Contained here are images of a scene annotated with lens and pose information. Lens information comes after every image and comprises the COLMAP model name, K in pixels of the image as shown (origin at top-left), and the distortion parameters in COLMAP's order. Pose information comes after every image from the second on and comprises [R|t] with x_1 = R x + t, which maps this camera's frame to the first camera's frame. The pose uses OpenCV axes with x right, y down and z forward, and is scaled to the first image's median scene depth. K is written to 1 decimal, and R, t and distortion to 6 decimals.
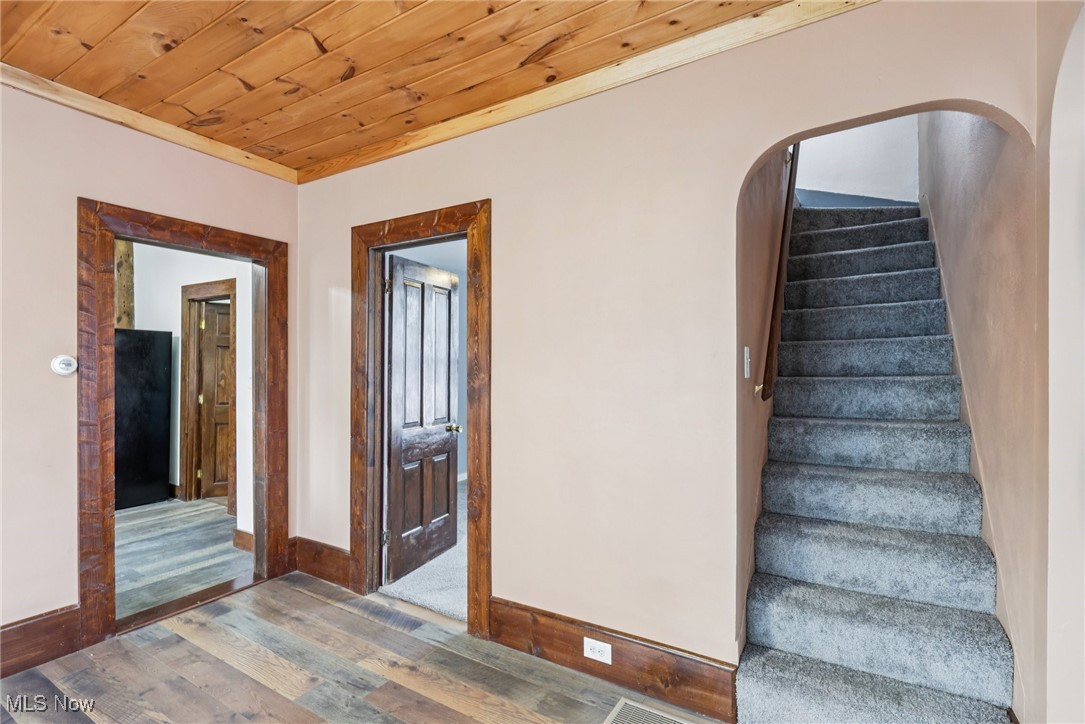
lens RADIAL K [[507.7, 0, 546.7], [0, 507.7, 365.4], [0, 0, 1]] dist [-0.002971, 0.001947]
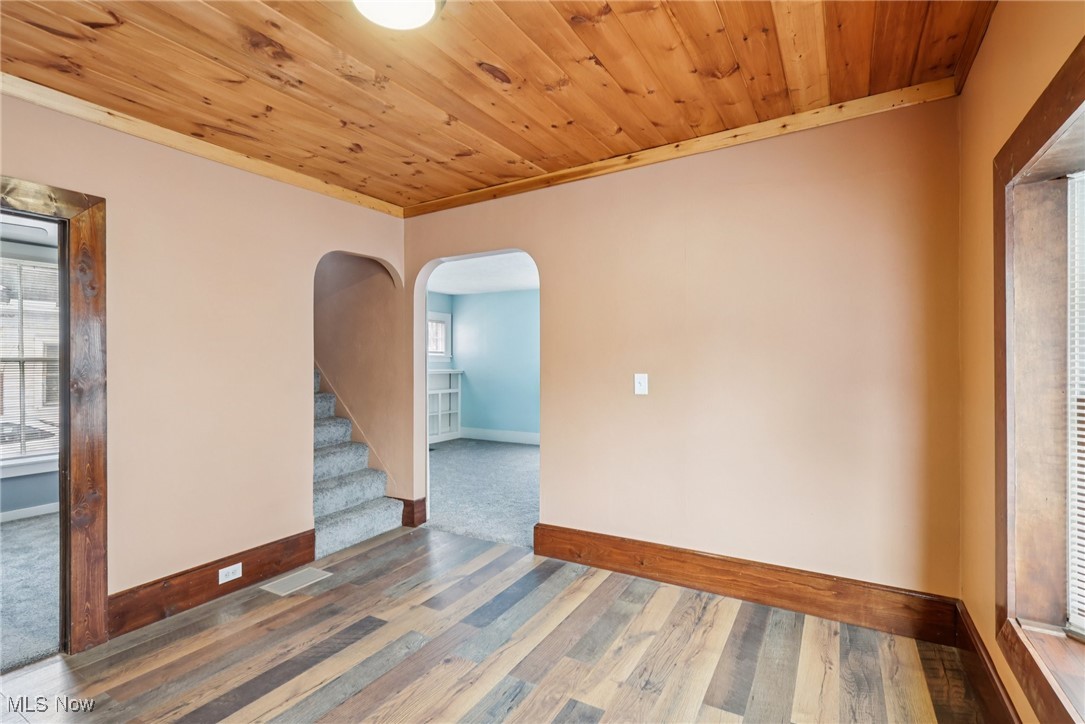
lens RADIAL K [[507.7, 0, 538.2], [0, 507.7, 363.0], [0, 0, 1]] dist [-0.002971, 0.001947]
pose [[-0.004213, -0.002522, 0.999988, -1.092594], [0.003303, 0.999991, 0.002536, -0.004179], [-0.999986, 0.003314, -0.004204, 0.151141]]
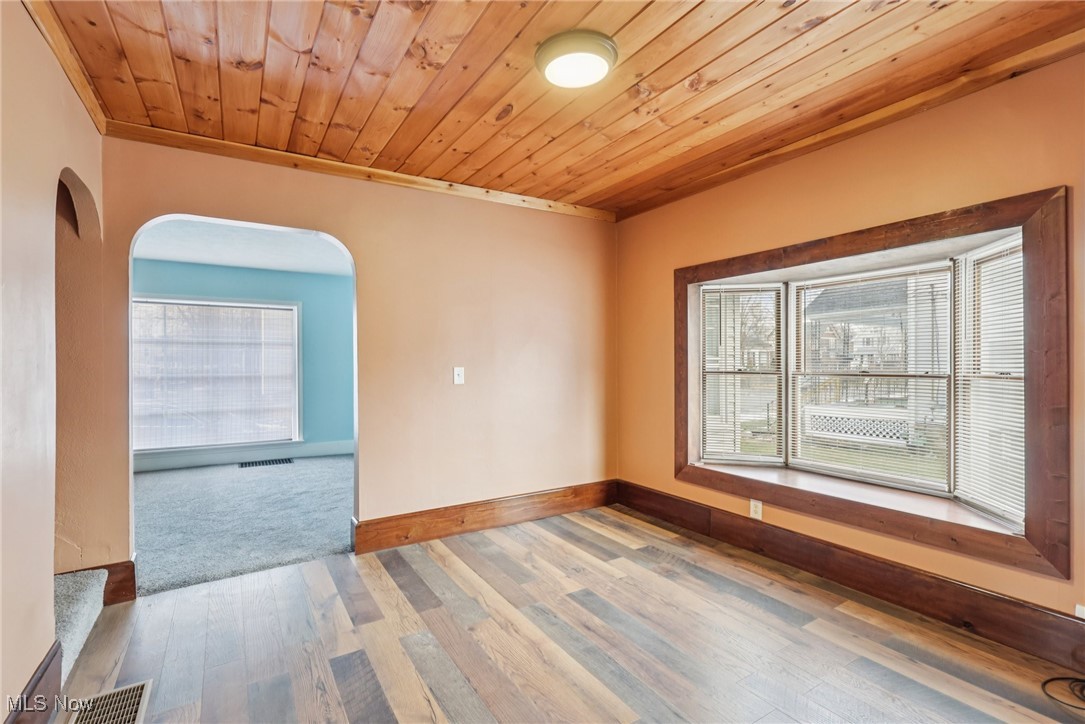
lens RADIAL K [[507.7, 0, 546.1], [0, 507.7, 363.7], [0, 0, 1]] dist [-0.002971, 0.001947]
pose [[-0.895289, -0.002108, 0.445480, -0.760147], [0.000524, 0.999983, 0.005783, 0.007080], [-0.445485, 0.005411, -0.895273, 1.116473]]
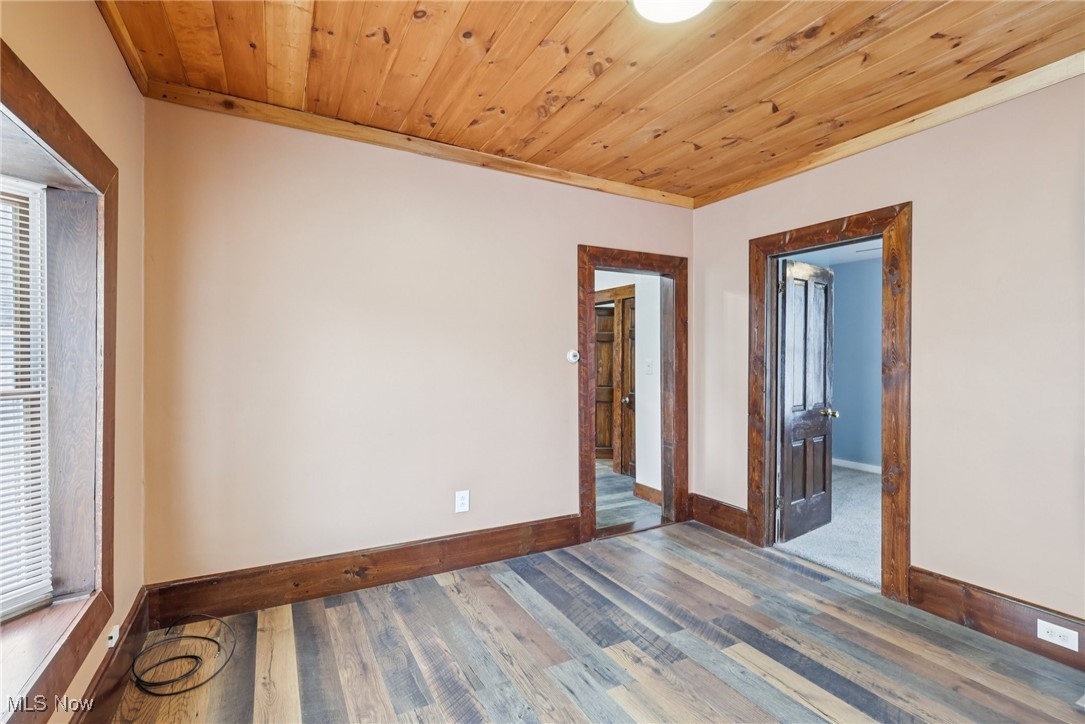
lens RADIAL K [[507.7, 0, 541.2], [0, 507.7, 363.5], [0, 0, 1]] dist [-0.002971, 0.001947]
pose [[0.860567, 0.002233, -0.509332, -0.234821], [0.006692, 0.999854, 0.015691, -0.003457], [0.509293, -0.016911, 0.860427, -0.336745]]
